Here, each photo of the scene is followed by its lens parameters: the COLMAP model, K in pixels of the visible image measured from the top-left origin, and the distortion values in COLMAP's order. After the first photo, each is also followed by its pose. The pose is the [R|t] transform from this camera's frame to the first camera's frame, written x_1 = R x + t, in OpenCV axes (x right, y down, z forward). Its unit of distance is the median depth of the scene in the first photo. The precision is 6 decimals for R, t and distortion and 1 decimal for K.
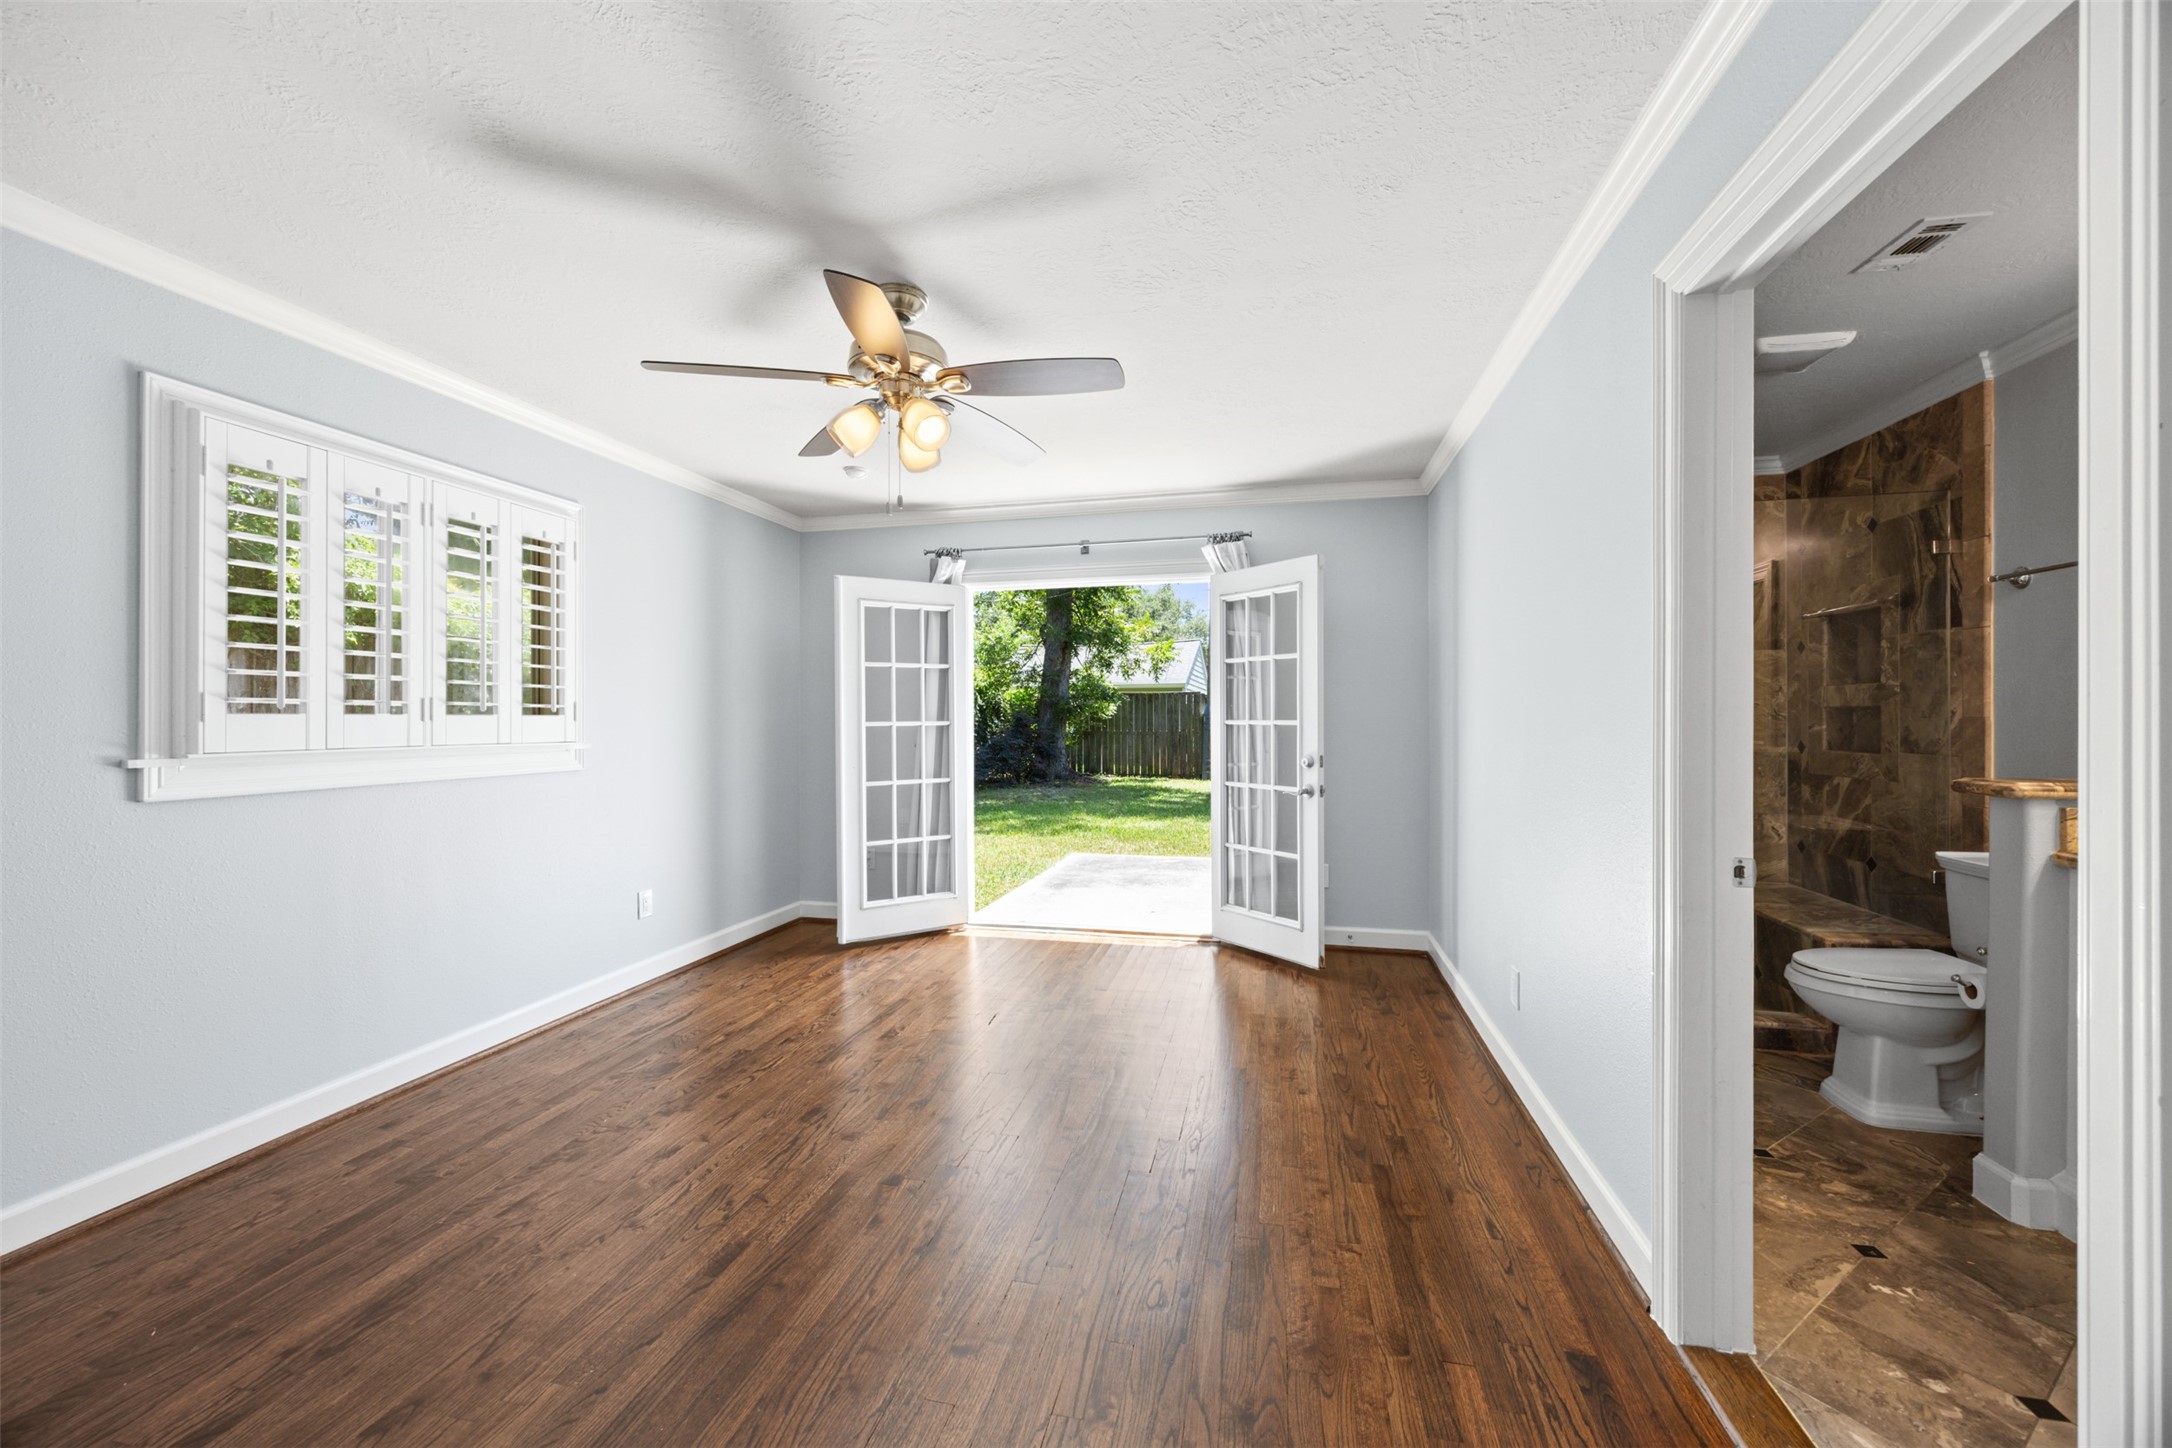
lens RADIAL K [[825.6, 0, 1081.4], [0, 825.6, 718.4], [0, 0, 1]] dist [-0.003886, -0.000590]
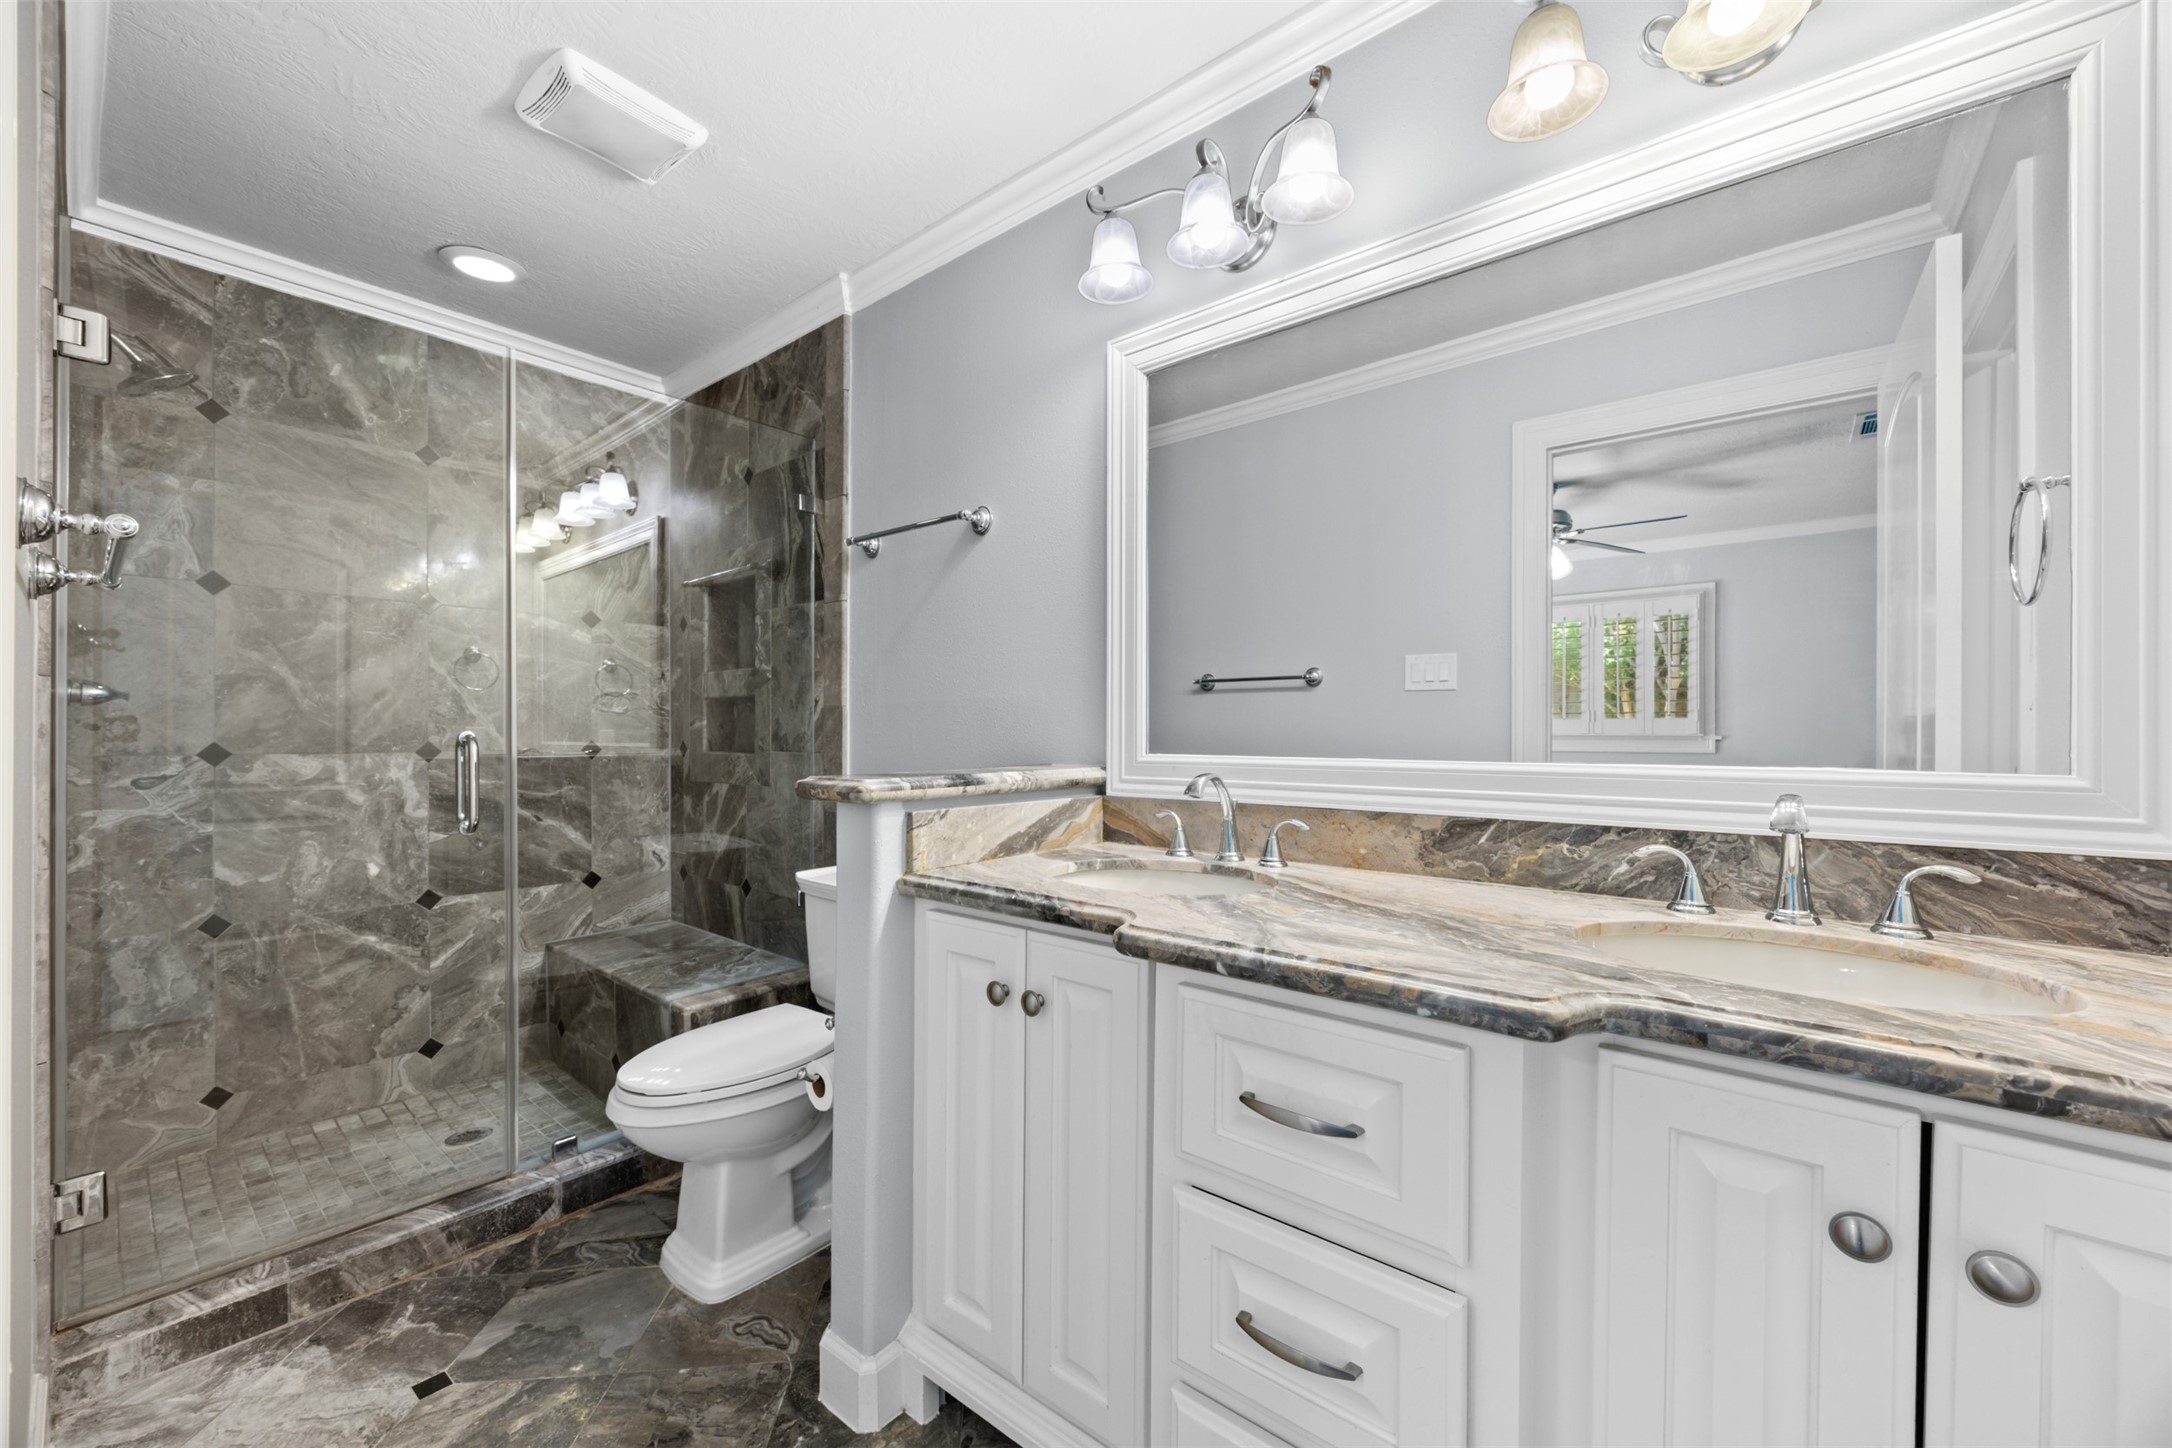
lens RADIAL K [[825.6, 0, 1084.8], [0, 825.6, 734.6], [0, 0, 1]] dist [-0.003886, -0.000590]
pose [[0.450771, 0.005010, 0.892625, 0.408972], [-0.002741, 0.999987, -0.004229, 0.028889], [-0.892635, -0.000541, 0.450779, 0.353606]]
